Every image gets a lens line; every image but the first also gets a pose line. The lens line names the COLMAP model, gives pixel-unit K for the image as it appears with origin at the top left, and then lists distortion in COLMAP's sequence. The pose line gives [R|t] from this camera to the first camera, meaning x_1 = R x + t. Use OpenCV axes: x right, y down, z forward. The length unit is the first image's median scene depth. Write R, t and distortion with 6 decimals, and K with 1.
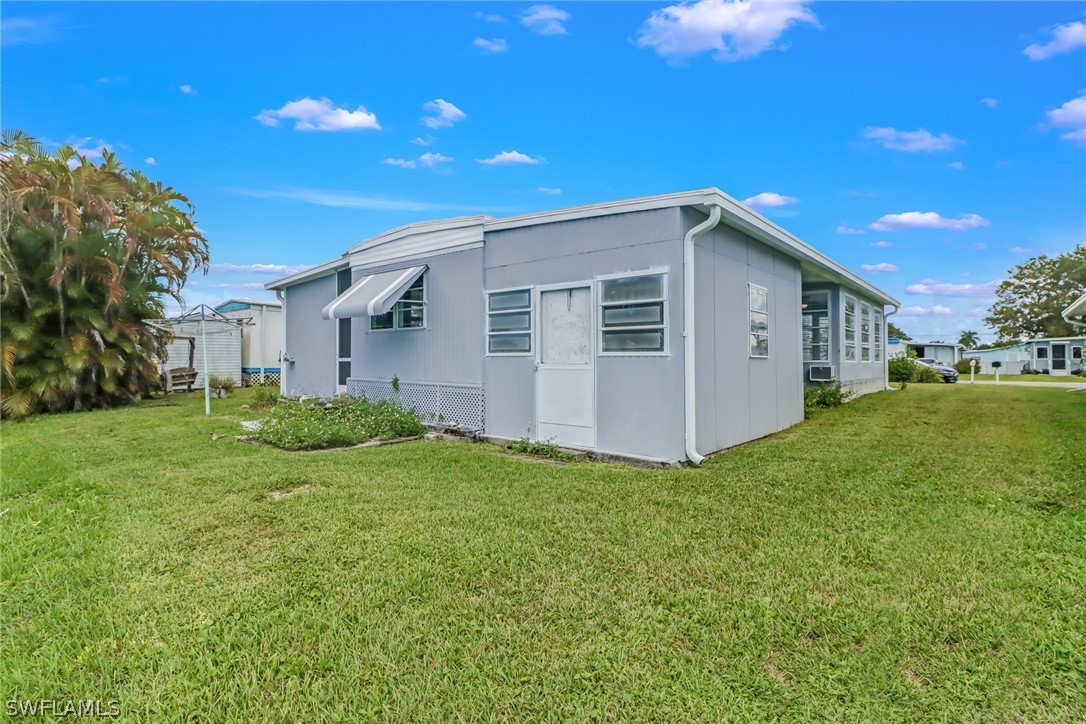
lens RADIAL K [[527.1, 0, 540.2], [0, 527.1, 356.9], [0, 0, 1]] dist [0.004745, -0.016053]
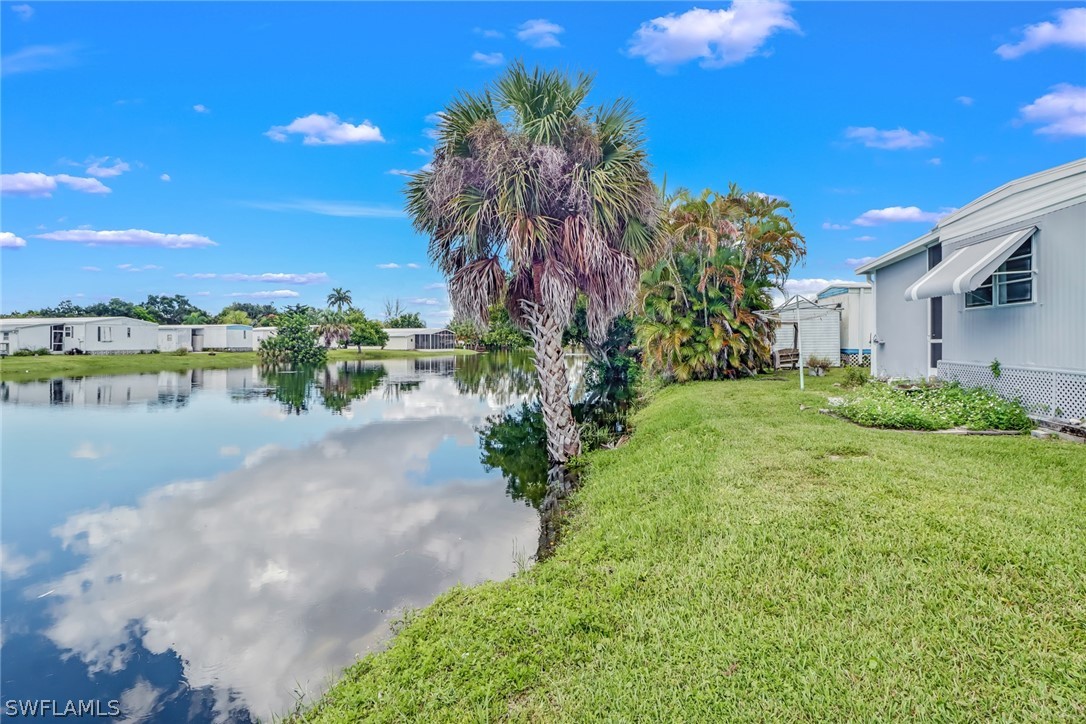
lens RADIAL K [[524.0, 0, 549.6], [0, 524.0, 361.8], [0, 0, 1]] dist [-0.003471, 0.000205]
pose [[0.499400, 0.026926, -0.865953, 0.094940], [0.012490, 0.999189, 0.038272, -0.002241], [0.866282, -0.029929, 0.498659, -0.063117]]
